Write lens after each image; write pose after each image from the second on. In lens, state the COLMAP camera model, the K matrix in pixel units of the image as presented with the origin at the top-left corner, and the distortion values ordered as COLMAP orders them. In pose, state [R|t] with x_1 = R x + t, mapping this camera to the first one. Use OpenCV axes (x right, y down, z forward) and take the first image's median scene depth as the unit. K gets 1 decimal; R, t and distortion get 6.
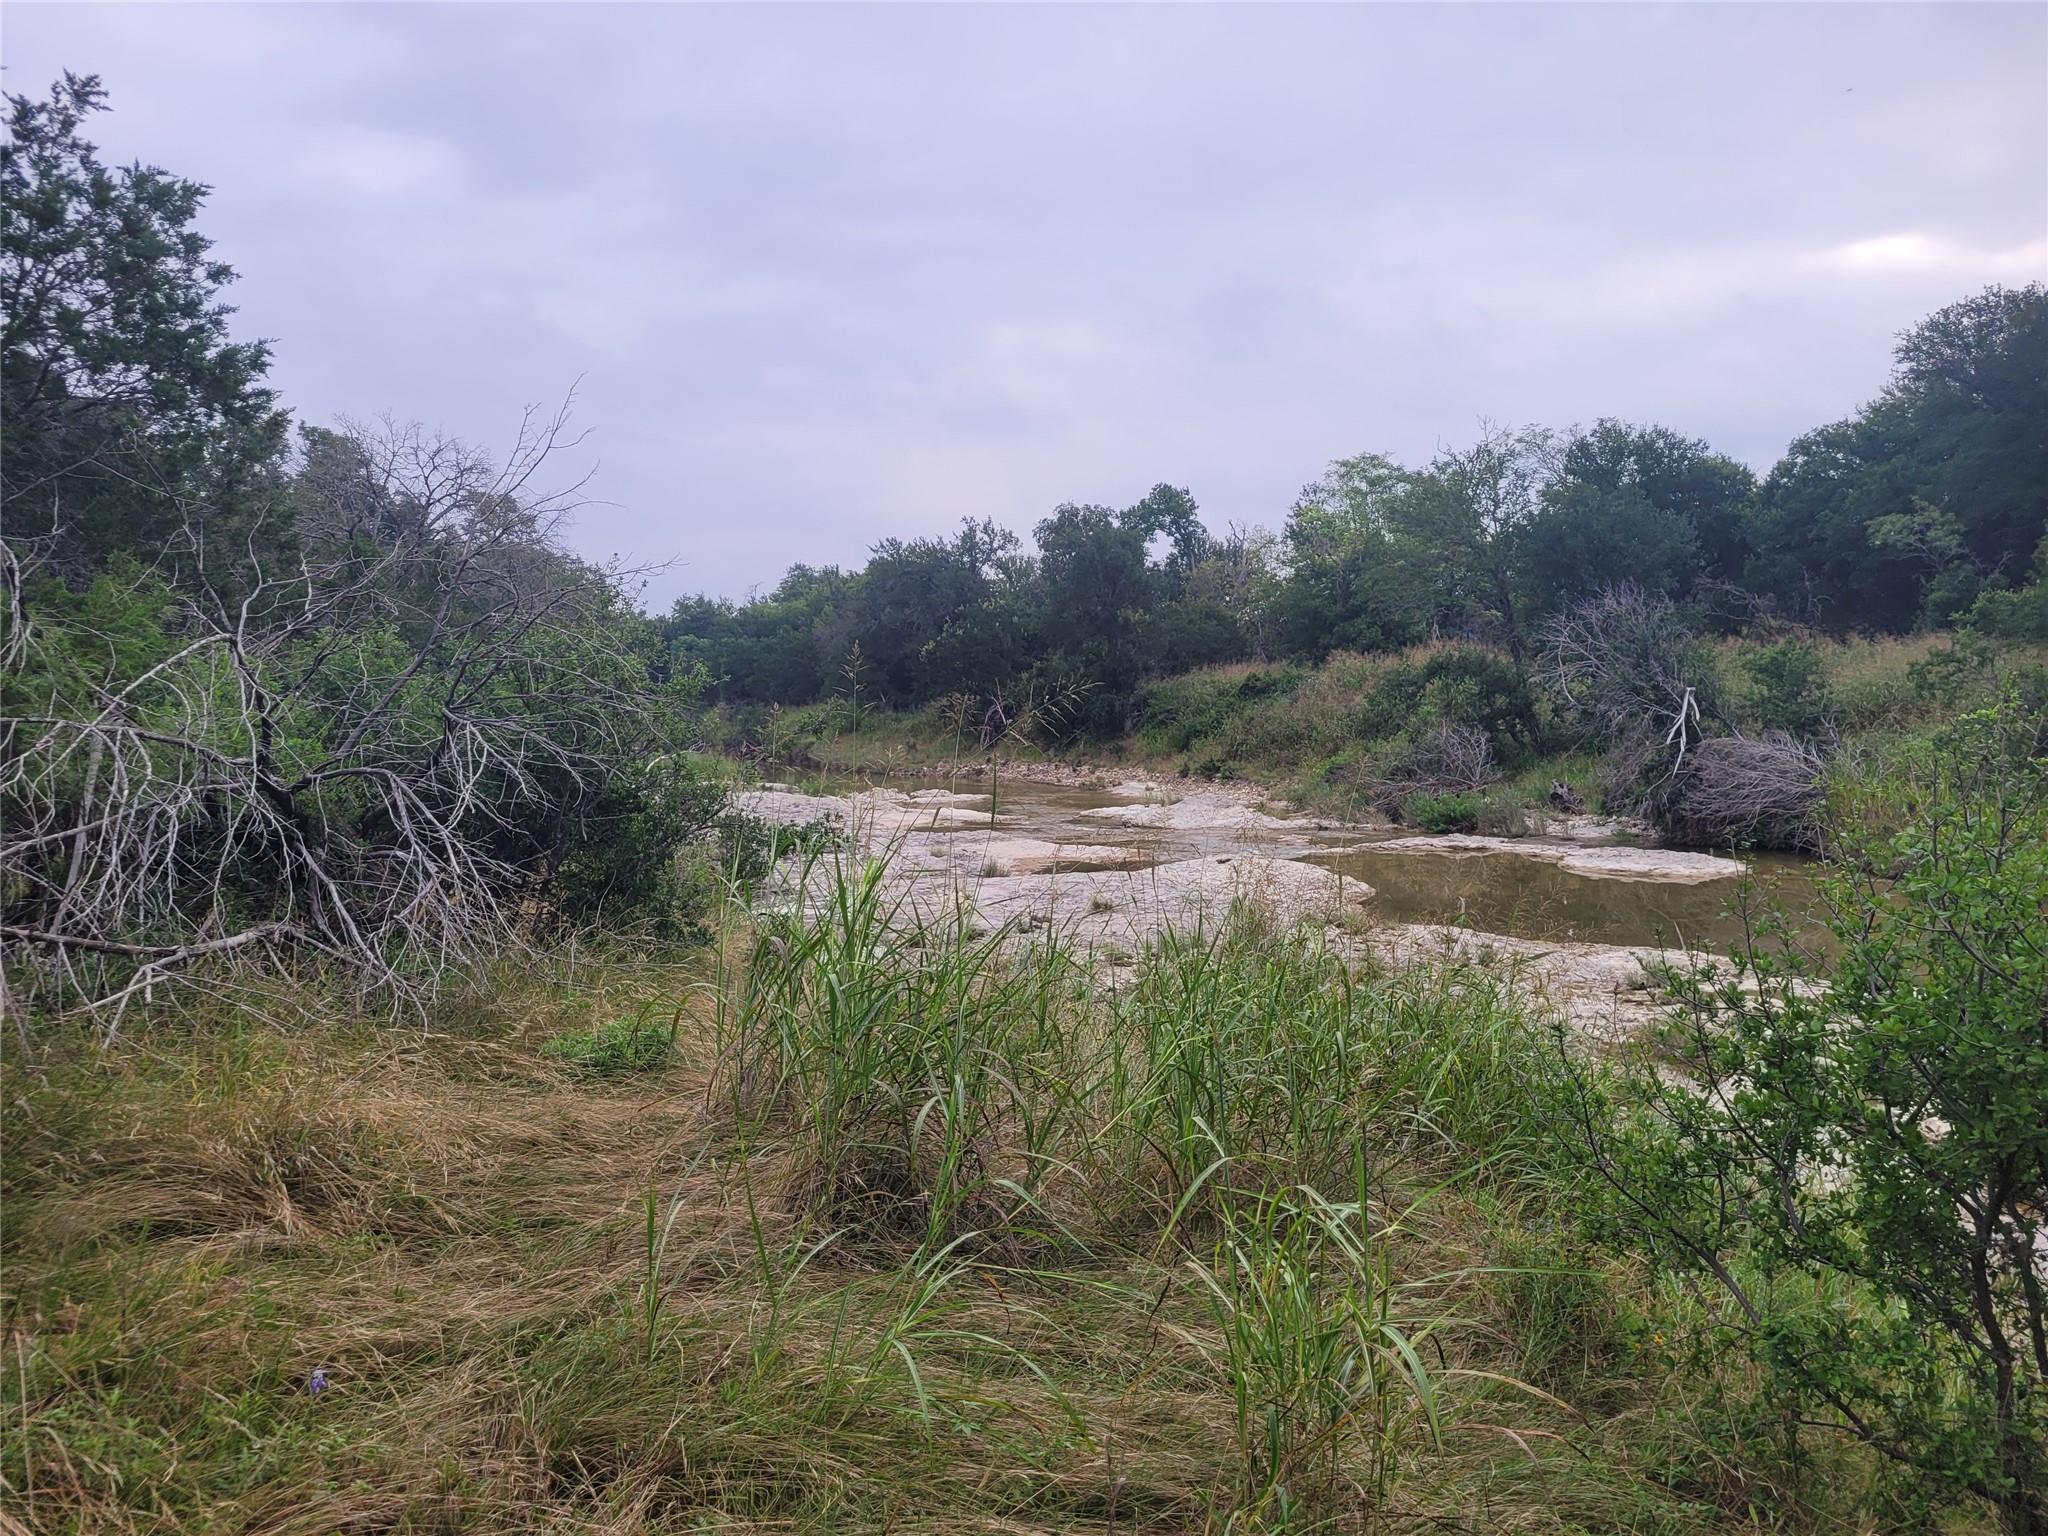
lens RADIAL K [[1561.9, 0, 1015.3], [0, 1561.9, 767.4], [0, 0, 1]] dist [0.005430, -0.010245]
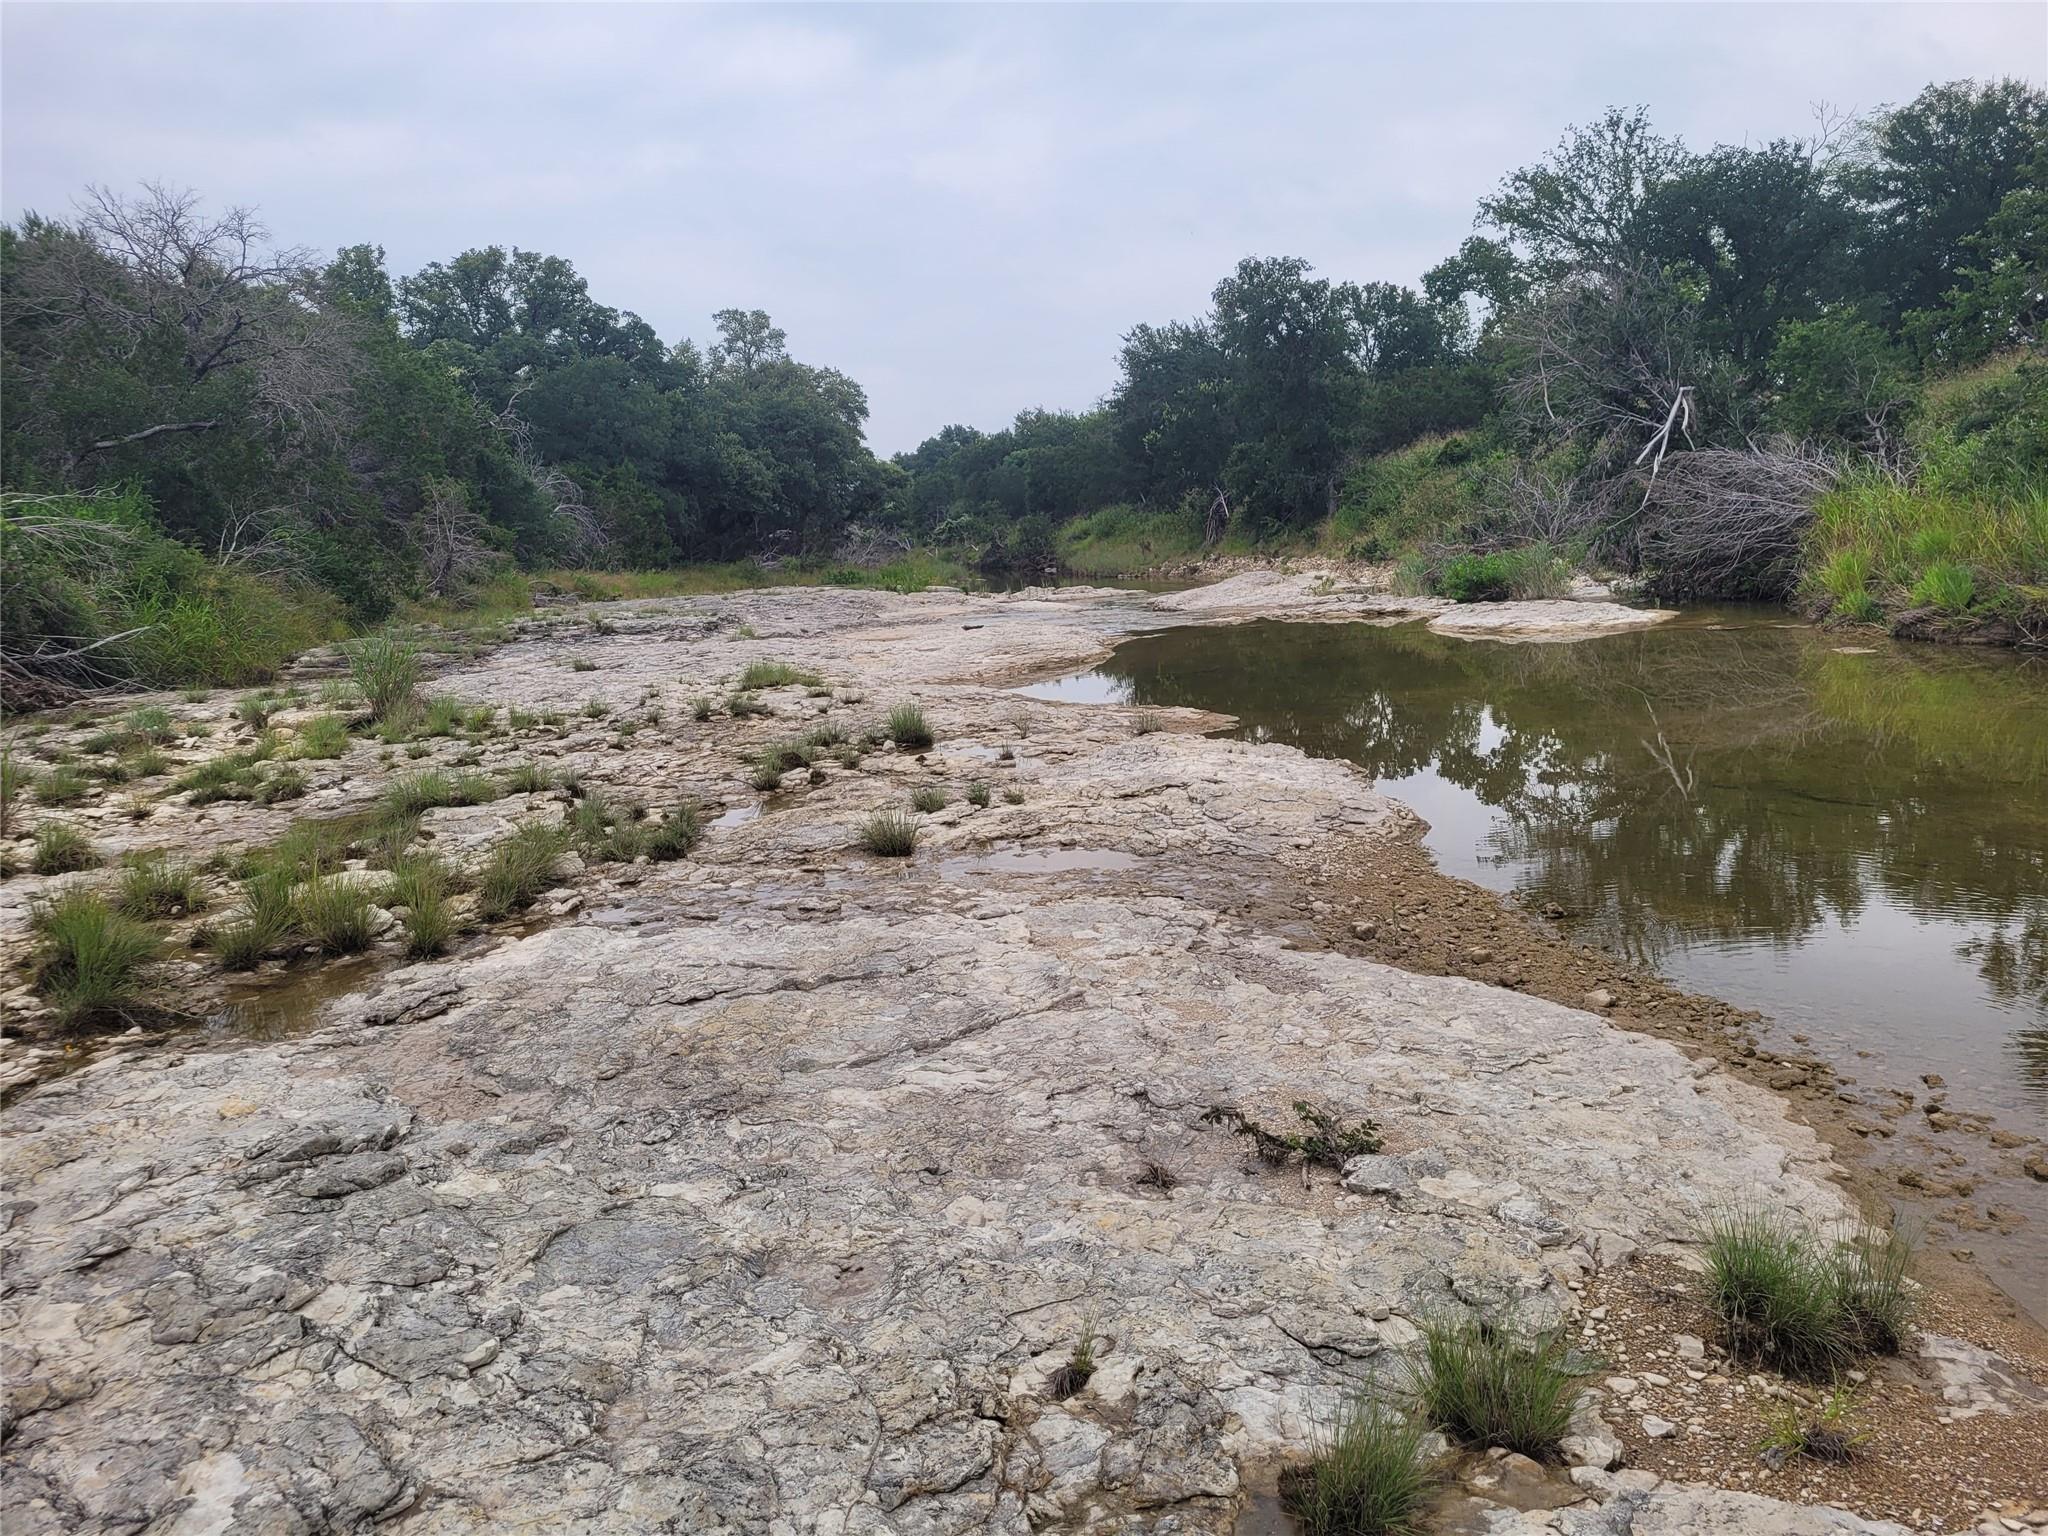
lens RADIAL K [[1561.9, 0, 1026.5], [0, 1561.9, 775.9], [0, 0, 1]] dist [0.005430, -0.010245]
pose [[0.954057, 0.002643, -0.299613, 0.177186], [0.032006, 0.993341, 0.110679, 0.020268], [0.297910, -0.115184, 0.947619, 0.089936]]
